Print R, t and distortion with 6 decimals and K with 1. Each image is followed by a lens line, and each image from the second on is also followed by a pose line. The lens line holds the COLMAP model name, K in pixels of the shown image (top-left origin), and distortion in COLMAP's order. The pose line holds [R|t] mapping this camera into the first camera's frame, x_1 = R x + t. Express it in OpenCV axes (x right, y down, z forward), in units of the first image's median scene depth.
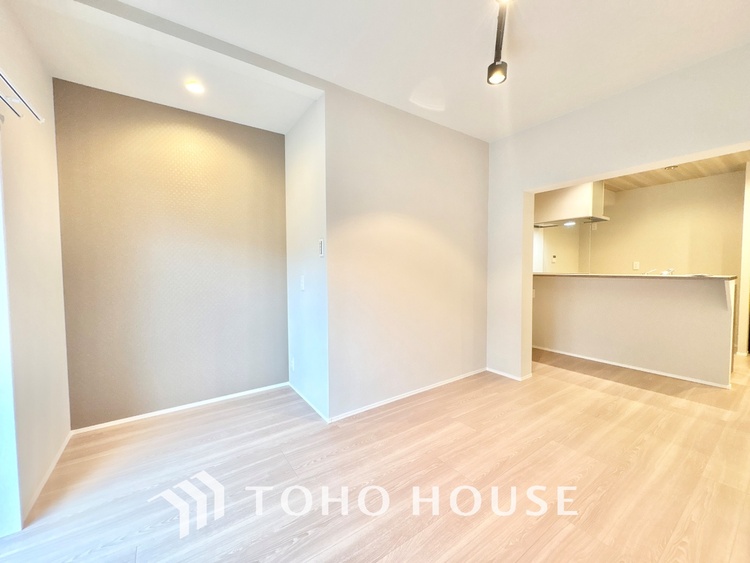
lens RADIAL K [[299.8, 0, 375.9], [0, 299.8, 279.1], [0, 0, 1]] dist [0.001961, 0.000878]
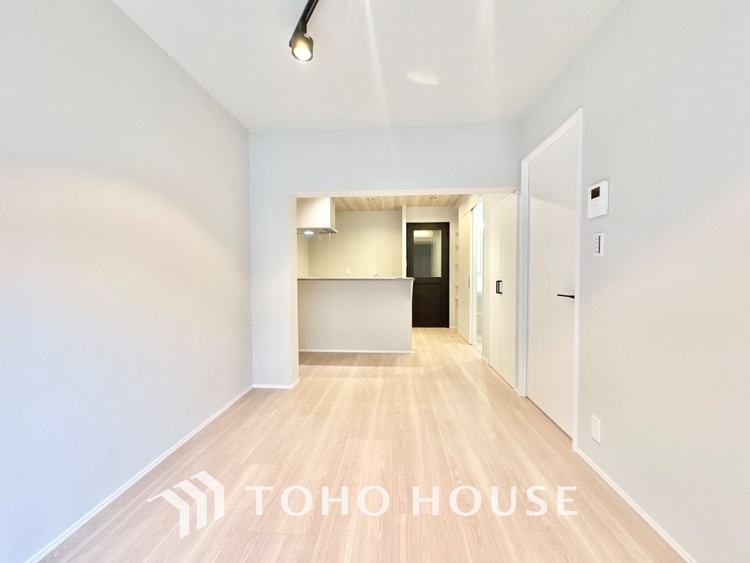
lens RADIAL K [[299.8, 0, 372.1], [0, 299.8, 280.9], [0, 0, 1]] dist [0.001961, 0.000878]
pose [[0.635341, -0.016625, 0.772052, -0.101561], [0.028848, 0.999581, -0.002215, 0.004265], [-0.771692, 0.023680, 0.635555, 0.201118]]
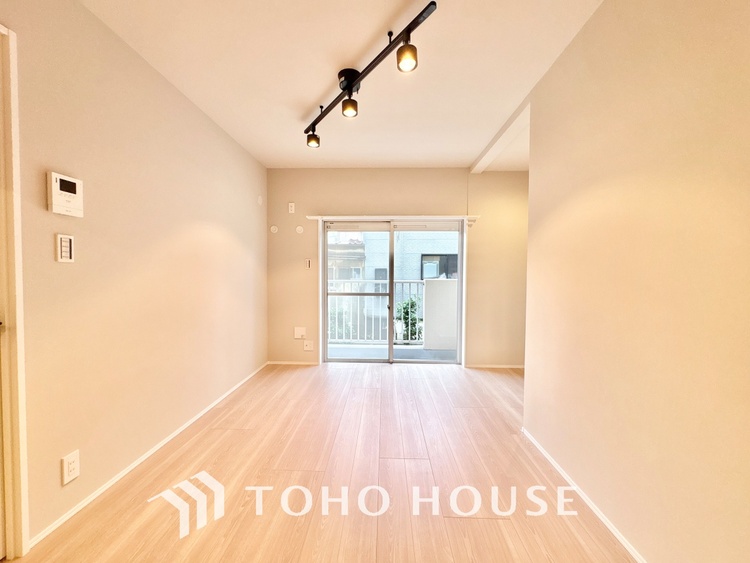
lens RADIAL K [[299.8, 0, 375.8], [0, 299.8, 282.0], [0, 0, 1]] dist [0.001961, 0.000878]
pose [[-0.591542, 0.028910, -0.805756, 0.768831], [-0.035543, 0.997450, 0.061882, -0.051829], [0.805490, 0.065245, -0.589006, 0.963360]]
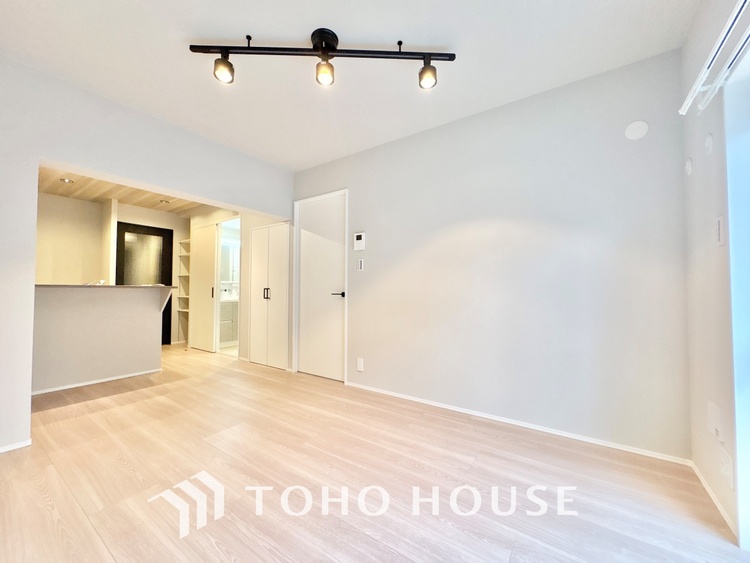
lens RADIAL K [[299.8, 0, 374.9], [0, 299.8, 284.9], [0, 0, 1]] dist [0.001961, 0.000878]
pose [[-0.353586, 0.029606, 0.934933, -0.427568], [0.032828, 0.999276, -0.019228, 0.042318], [-0.934826, 0.023893, -0.354302, 0.589073]]
